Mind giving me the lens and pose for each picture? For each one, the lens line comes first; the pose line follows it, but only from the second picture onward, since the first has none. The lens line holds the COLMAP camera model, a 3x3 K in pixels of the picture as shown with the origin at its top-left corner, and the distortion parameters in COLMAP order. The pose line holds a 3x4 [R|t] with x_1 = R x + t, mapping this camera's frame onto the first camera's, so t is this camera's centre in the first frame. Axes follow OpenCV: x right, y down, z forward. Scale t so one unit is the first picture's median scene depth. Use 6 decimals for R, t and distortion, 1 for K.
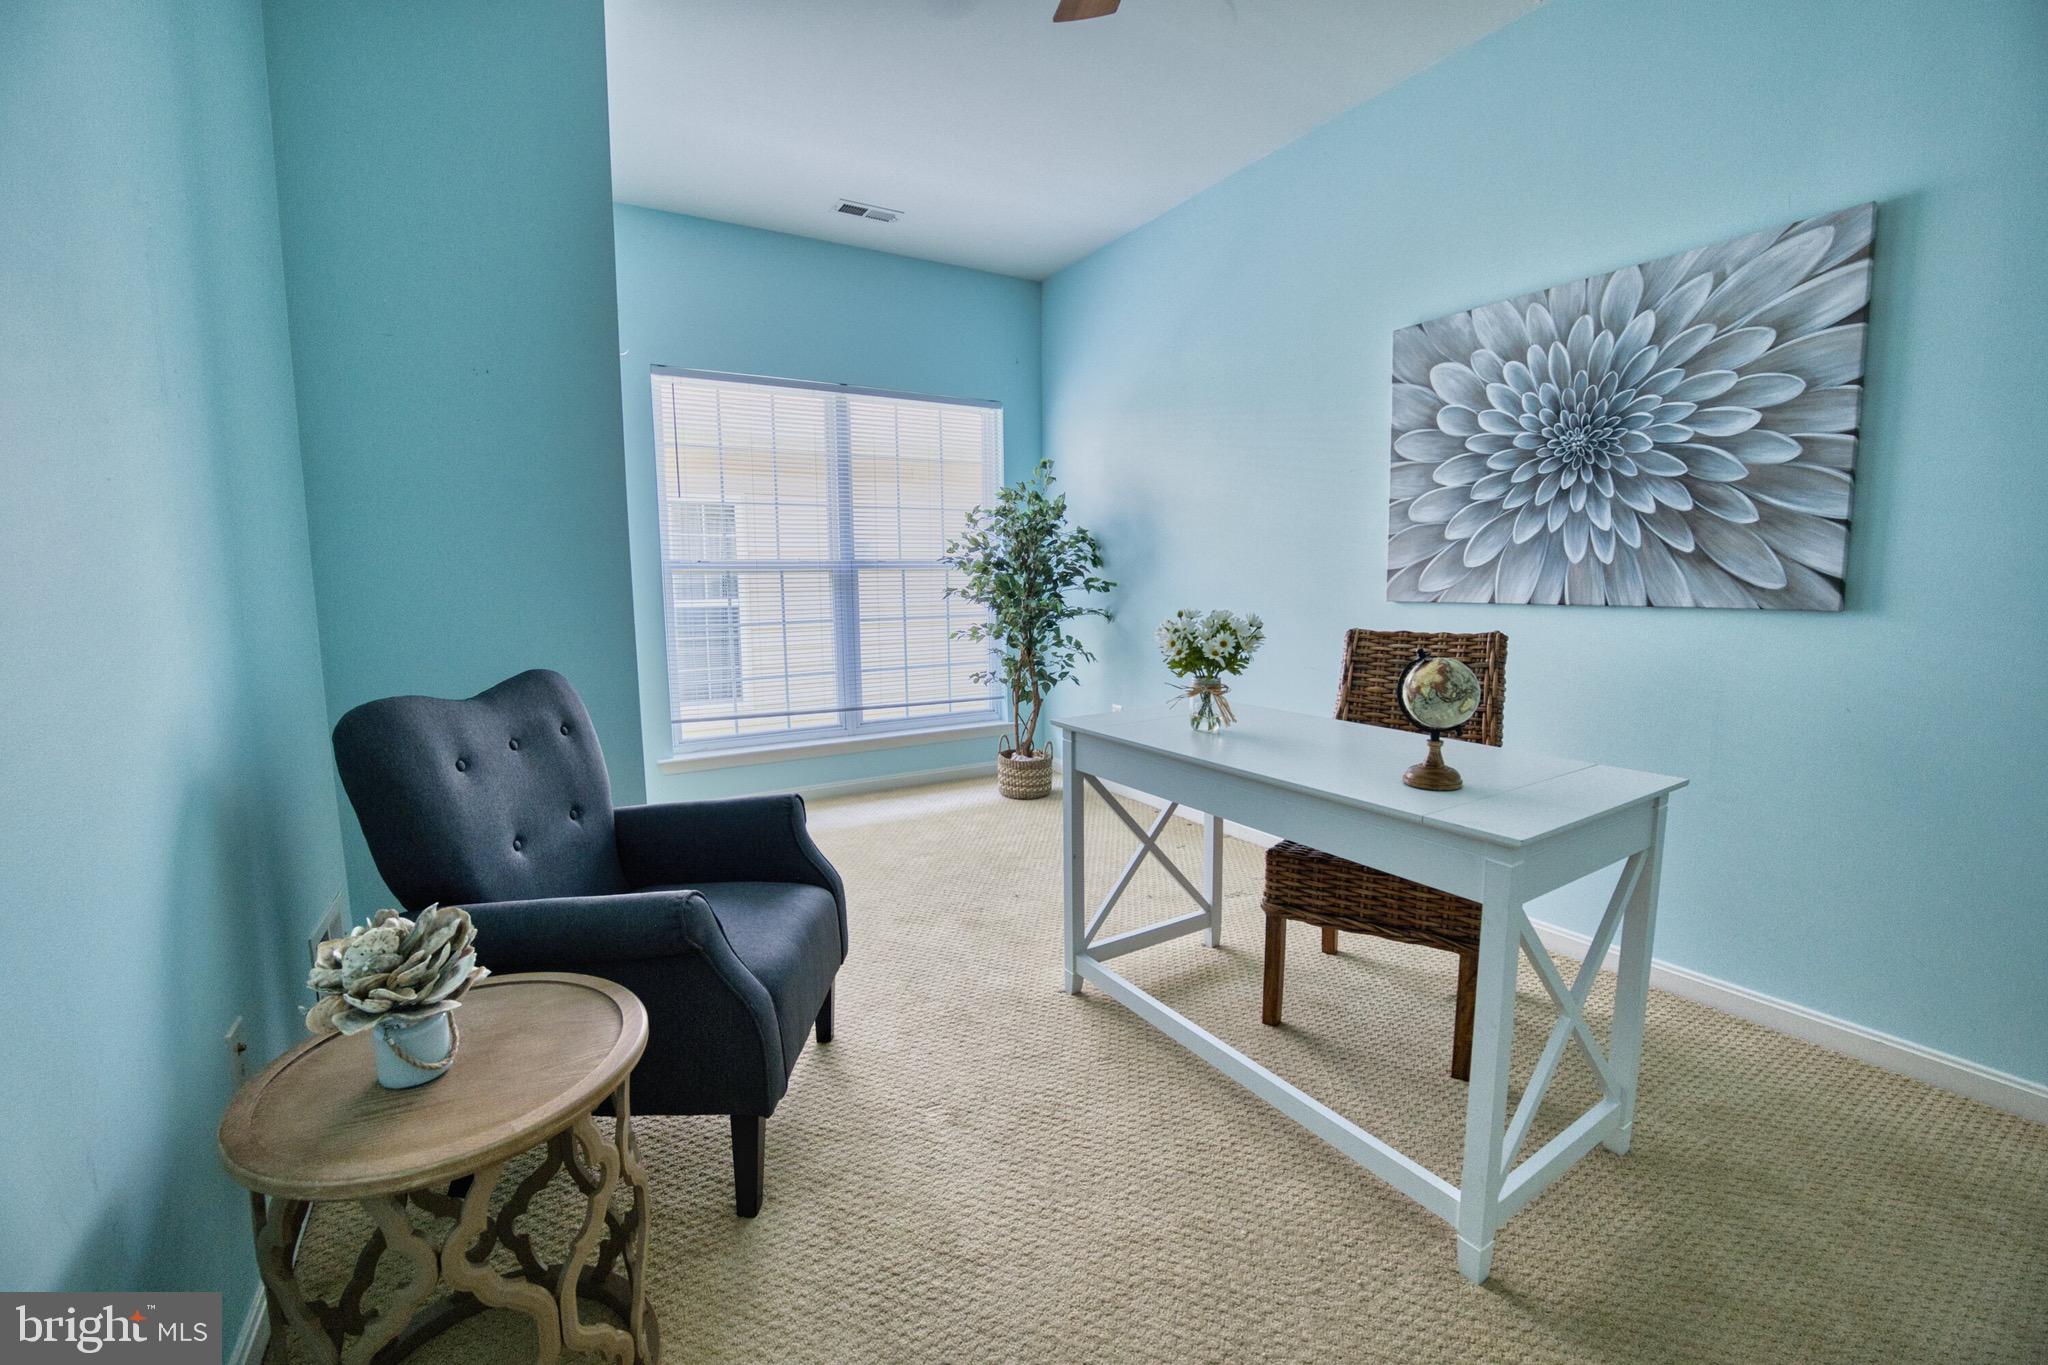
lens RADIAL K [[838.0, 0, 1025.3], [0, 838.0, 688.1], [0, 0, 1]] dist [-0.047642, 0.006474]
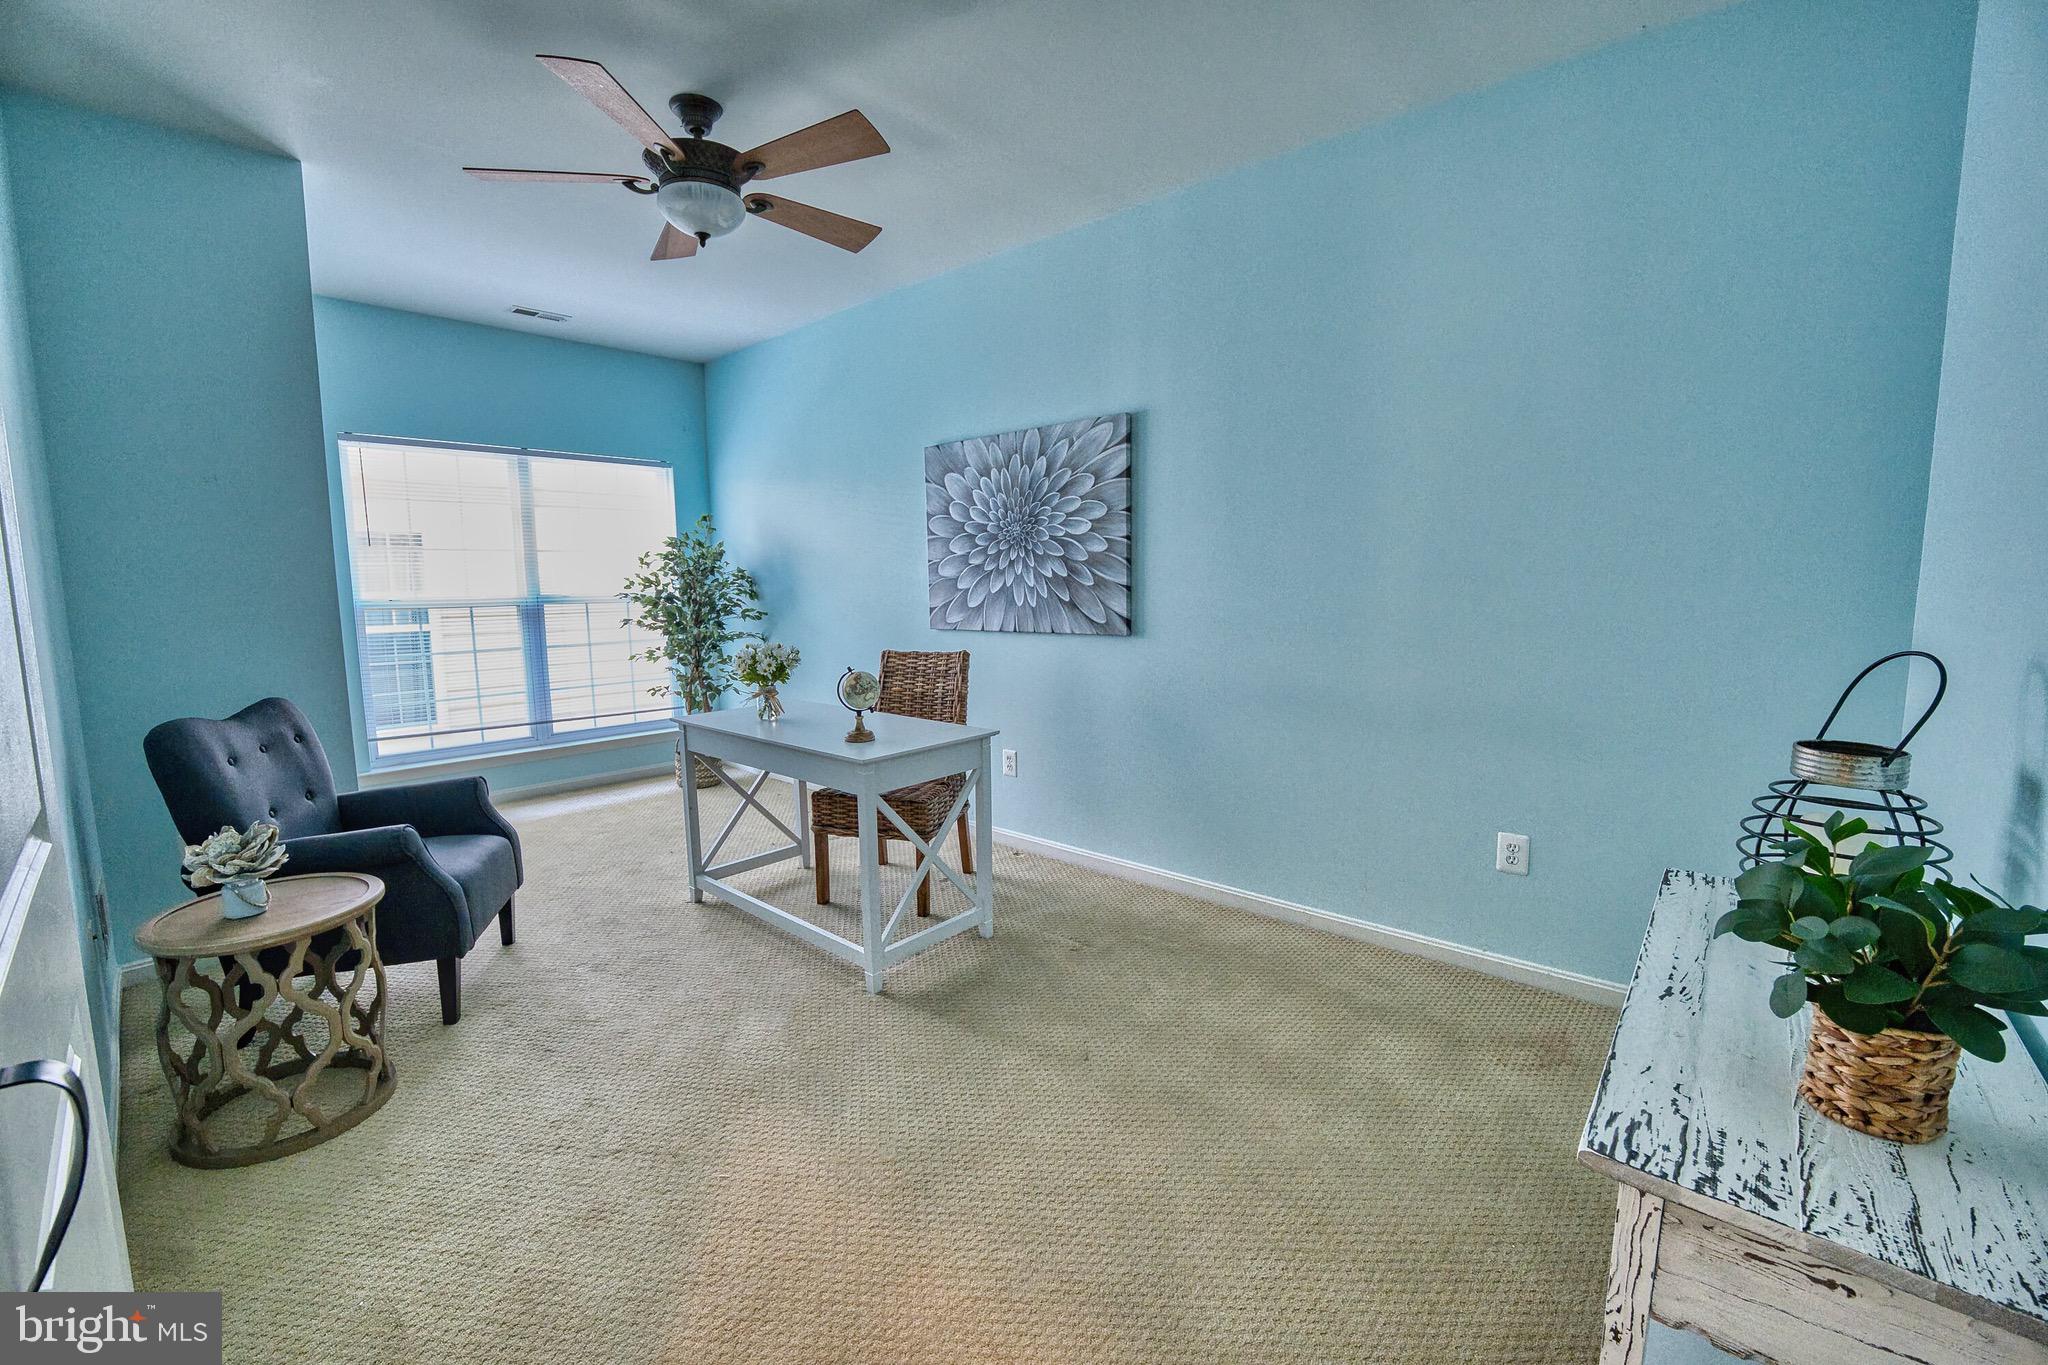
lens RADIAL K [[838.0, 0, 1025.3], [0, 838.0, 688.1], [0, 0, 1]] dist [-0.047642, 0.006474]
pose [[0.955945, -0.037169, 0.291184, 0.197739], [0.039679, 0.999209, -0.002717, 0.013207], [-0.290852, 0.014151, 0.956663, -0.574599]]
